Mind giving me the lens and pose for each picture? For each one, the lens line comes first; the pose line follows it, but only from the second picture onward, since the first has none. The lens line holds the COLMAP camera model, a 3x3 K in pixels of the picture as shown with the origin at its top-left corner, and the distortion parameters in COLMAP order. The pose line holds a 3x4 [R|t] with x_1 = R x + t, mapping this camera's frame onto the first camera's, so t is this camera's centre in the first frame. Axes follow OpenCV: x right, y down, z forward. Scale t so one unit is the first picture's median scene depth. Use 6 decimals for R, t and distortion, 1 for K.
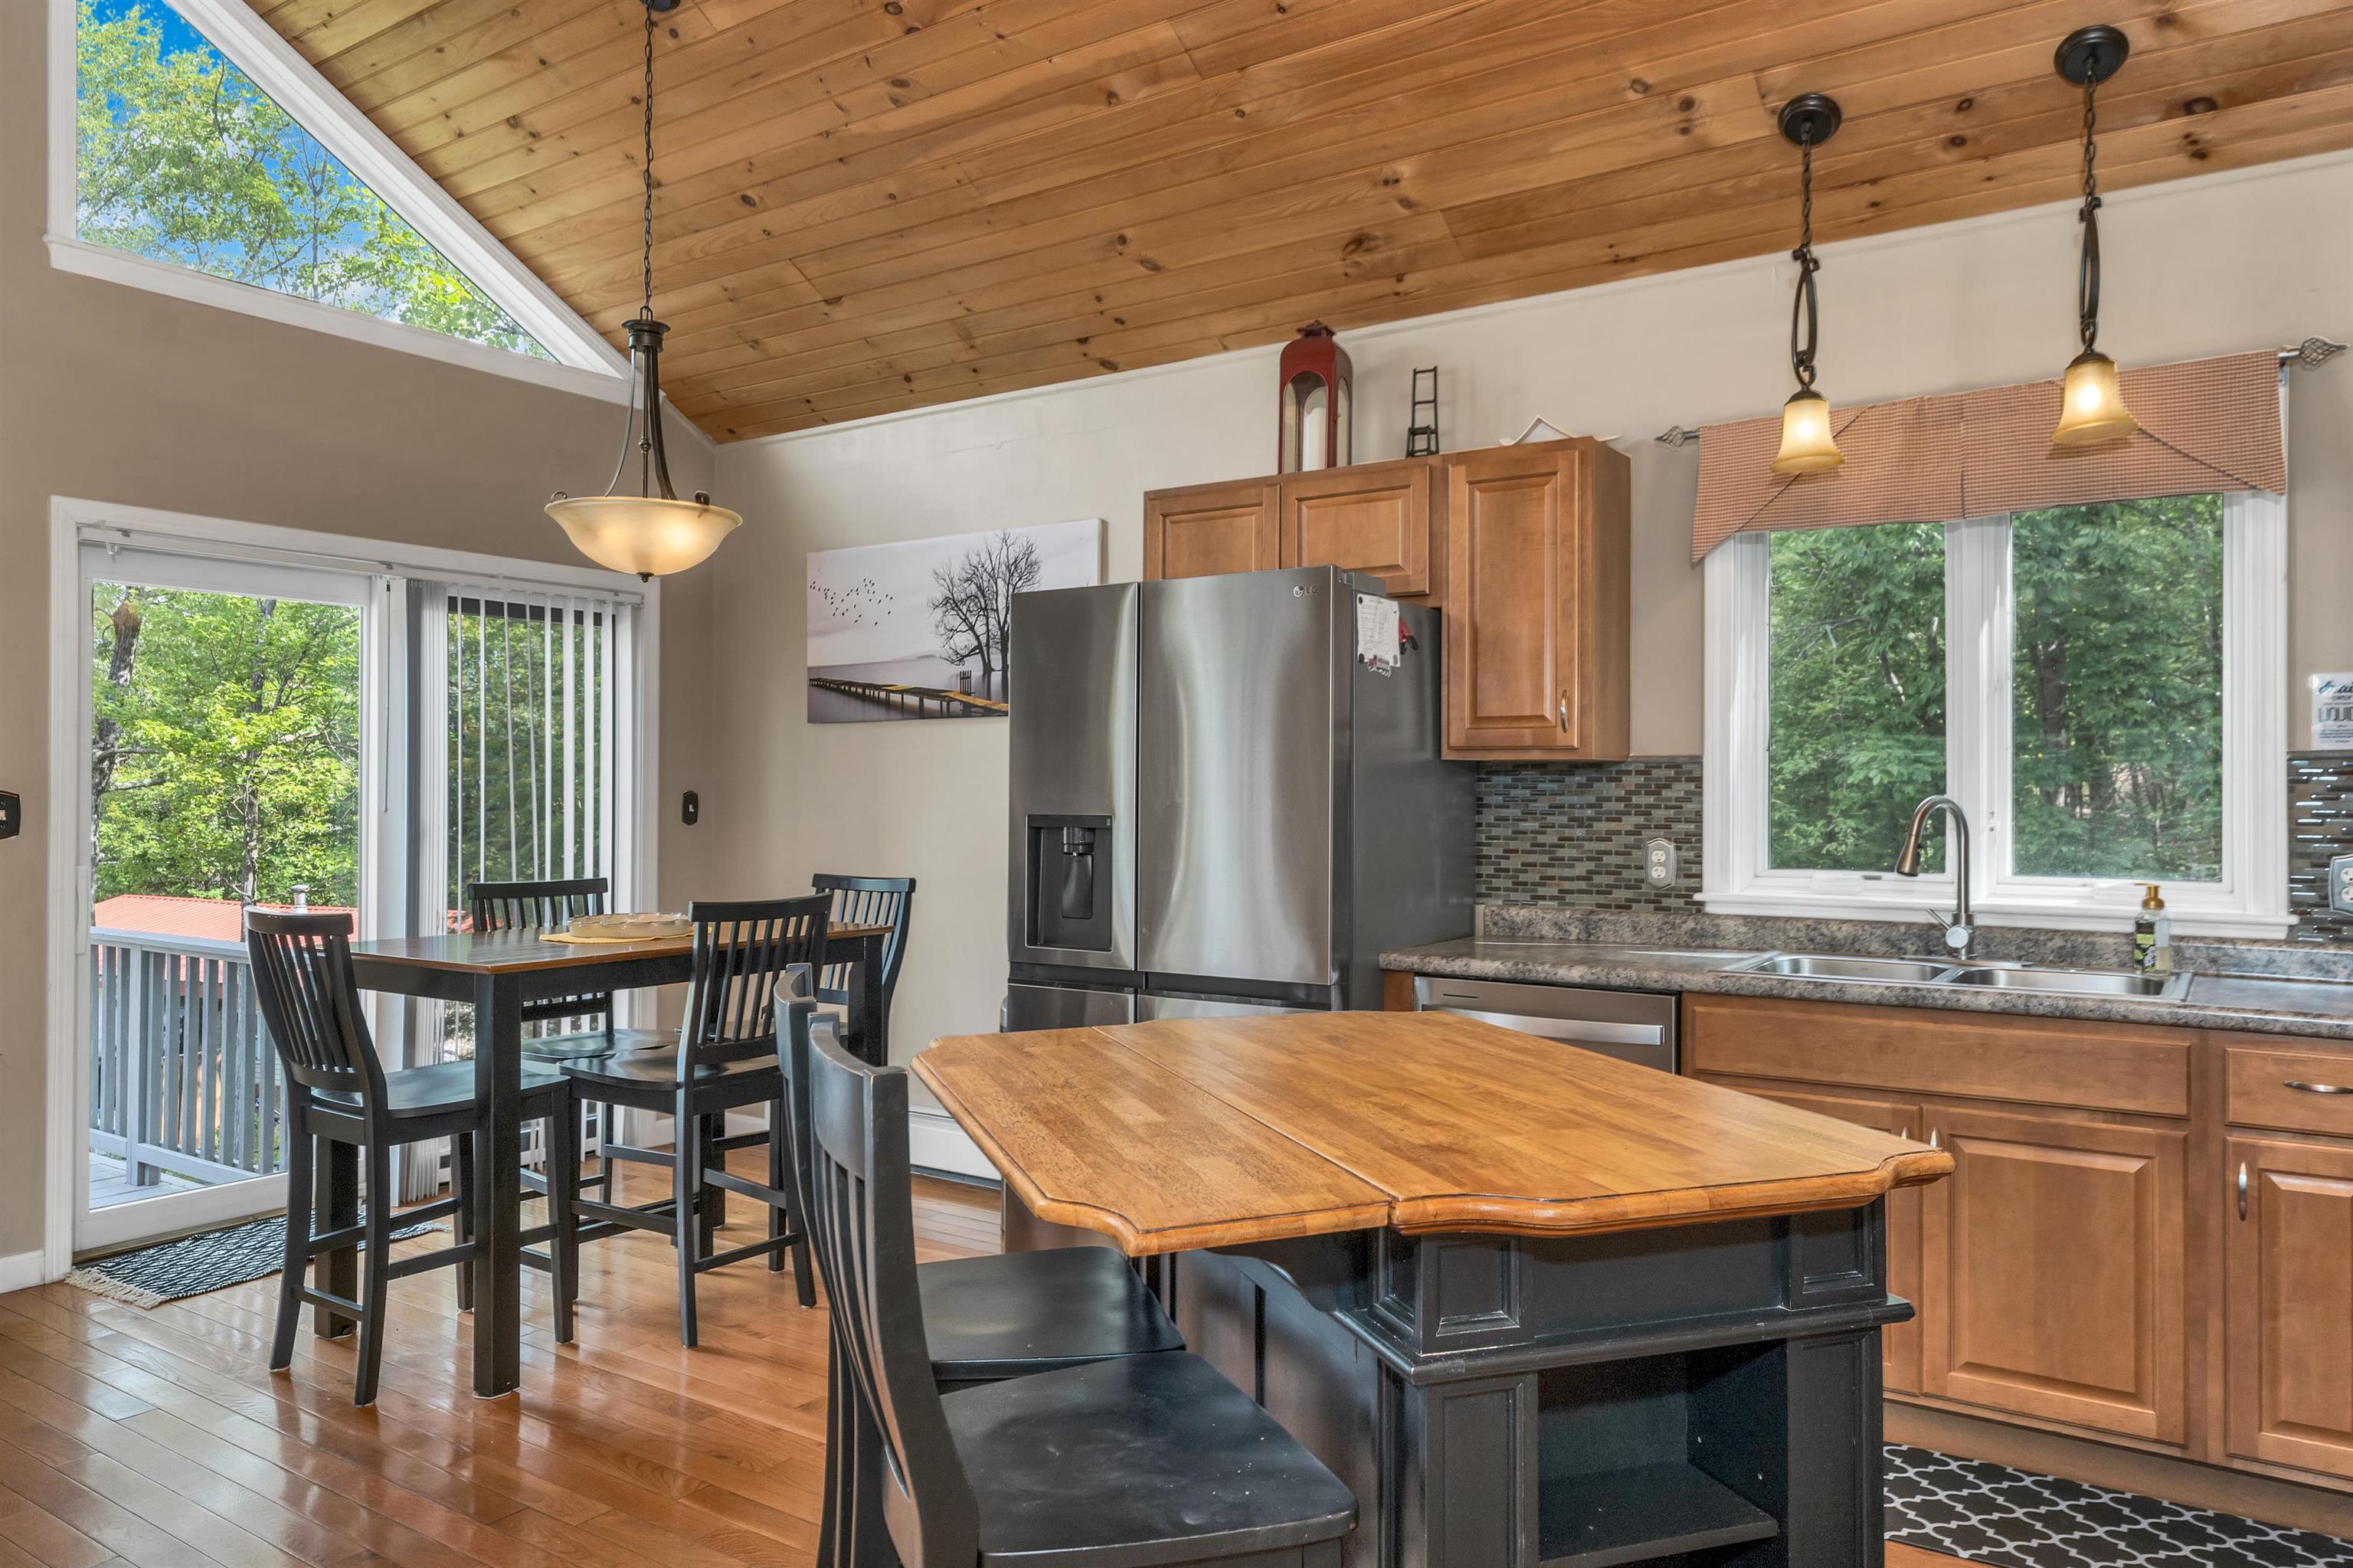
lens RADIAL K [[1581.9, 0, 1174.1], [0, 1581.9, 781.5], [0, 0, 1]] dist [0.000955, 0.000145]
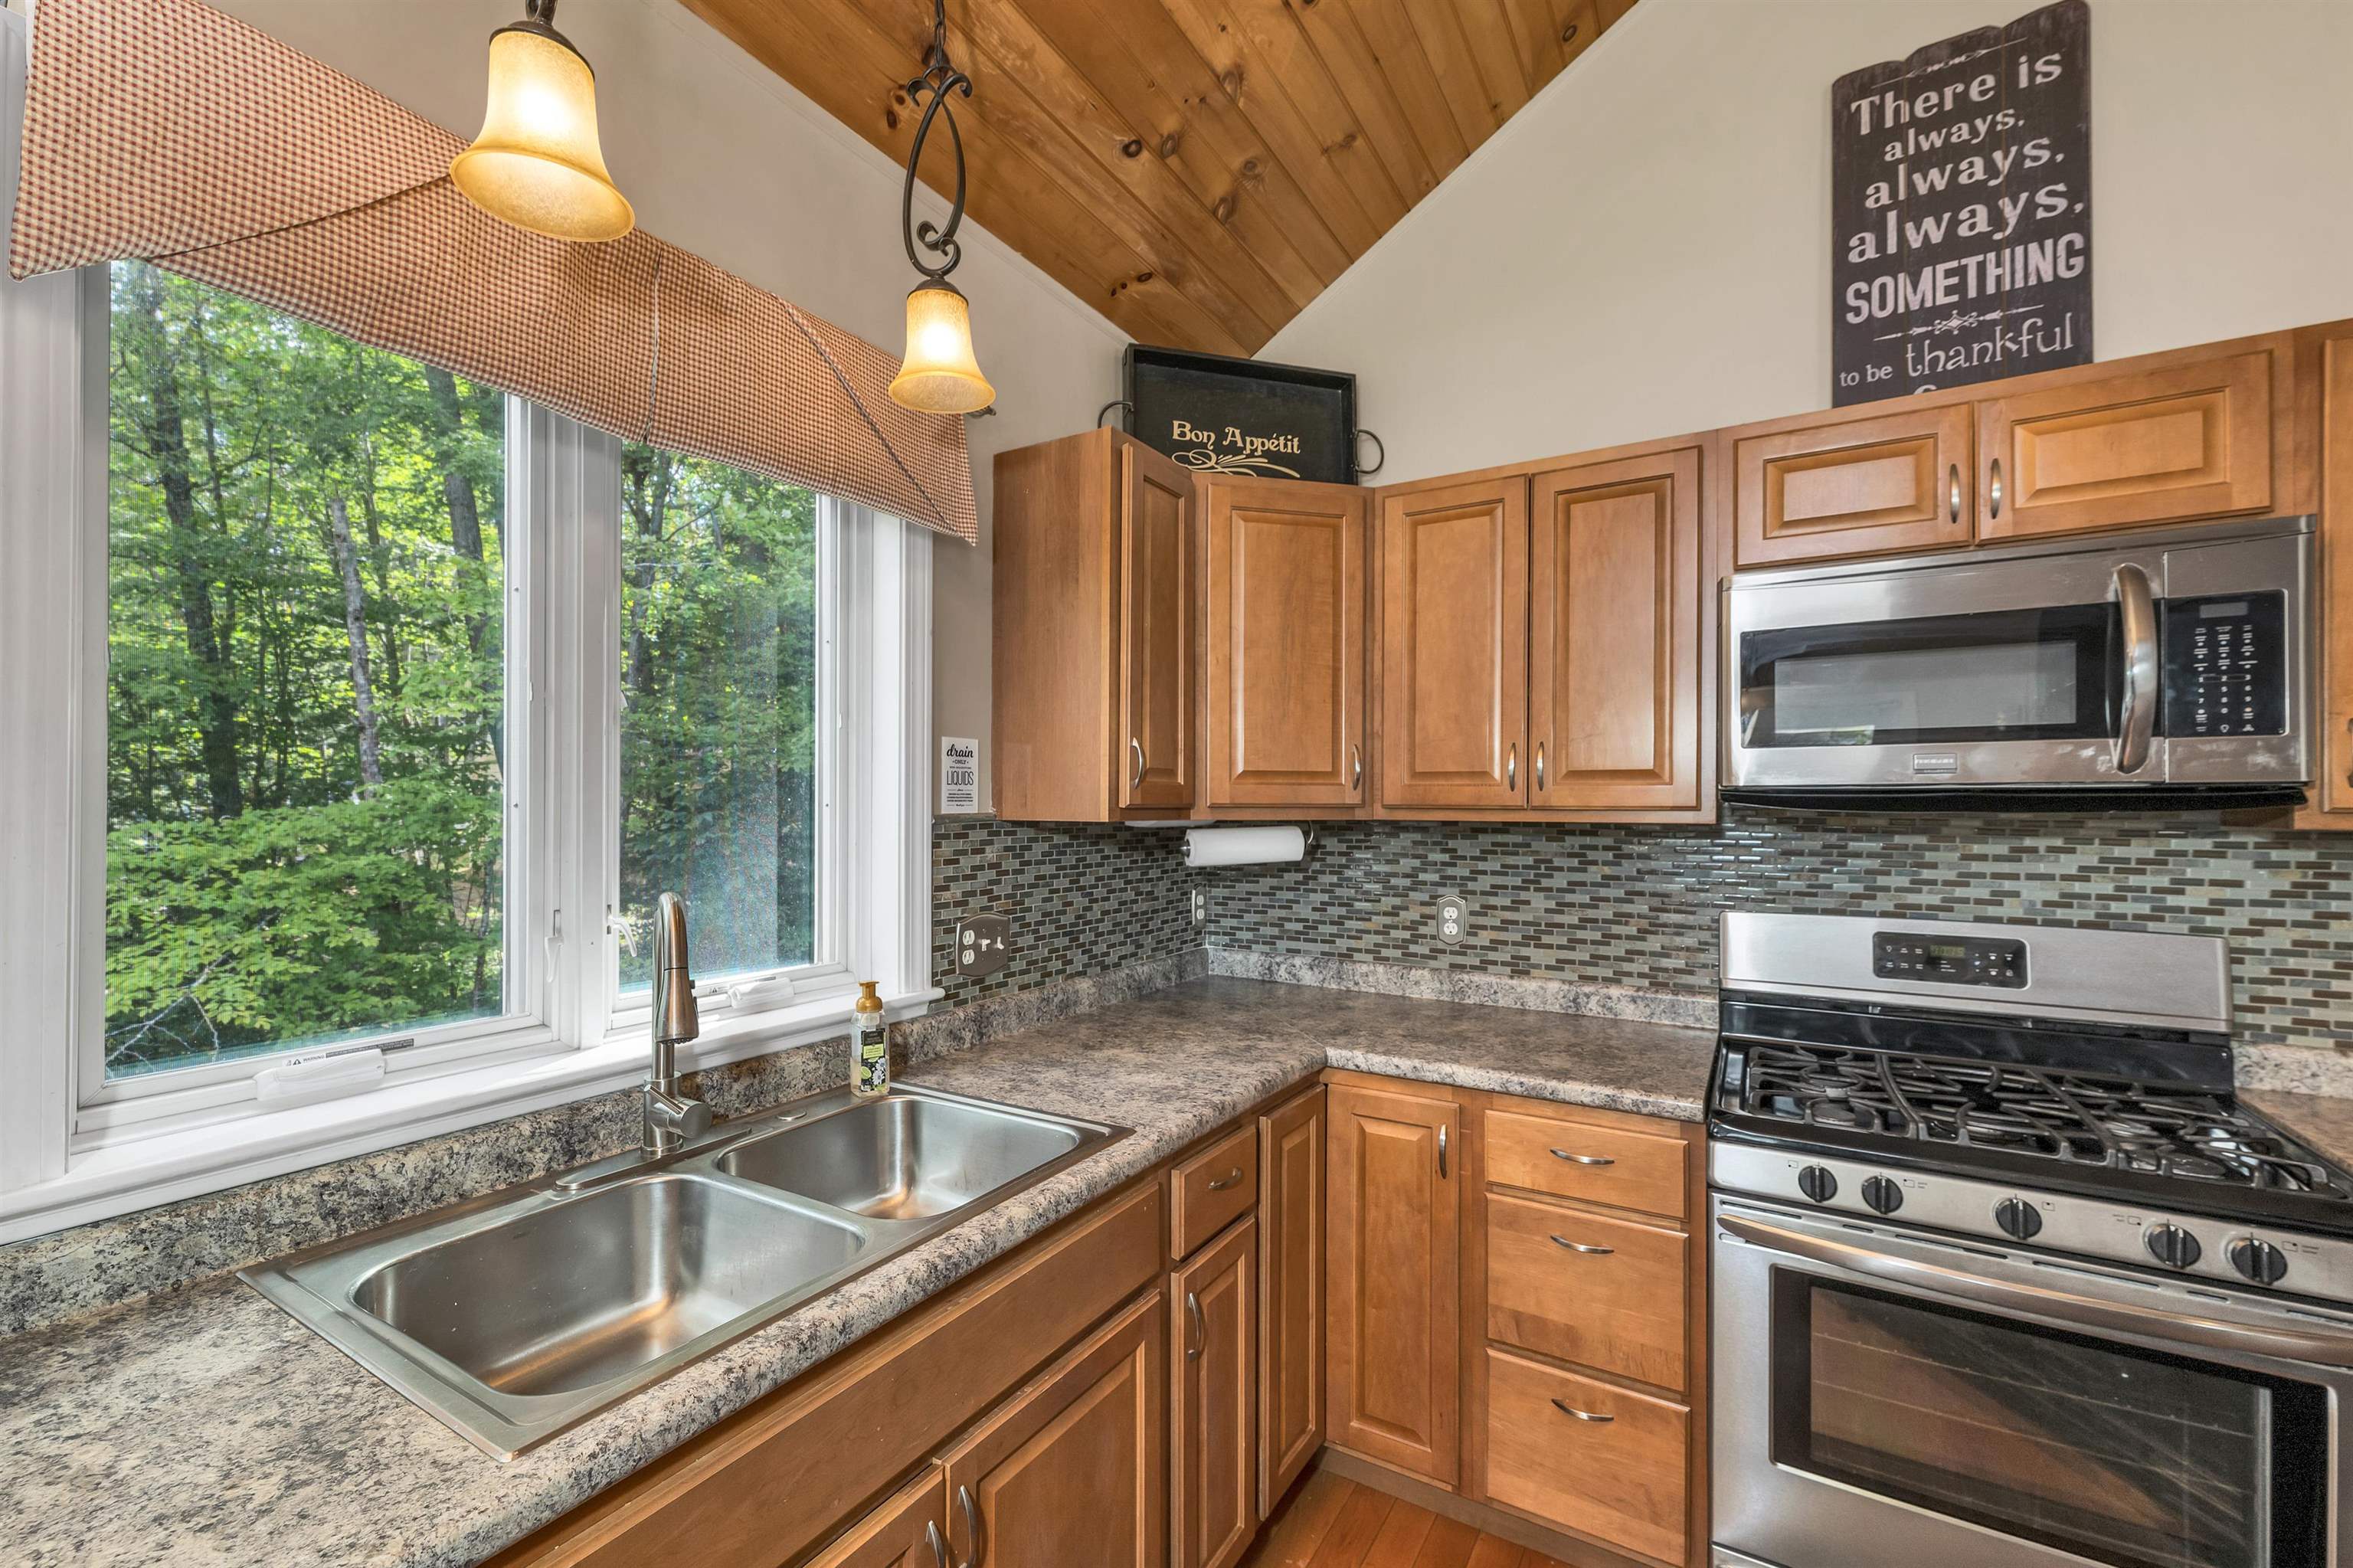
lens RADIAL K [[967.3, 0, 1177.4], [0, 967.3, 798.0], [0, 0, 1]] dist [0.000108, -0.000034]
pose [[-0.050040, 0.013176, 0.998660, 0.119826], [-0.007065, 0.999883, -0.013546, -0.022325], [-0.998722, -0.007734, -0.049941, 0.876520]]
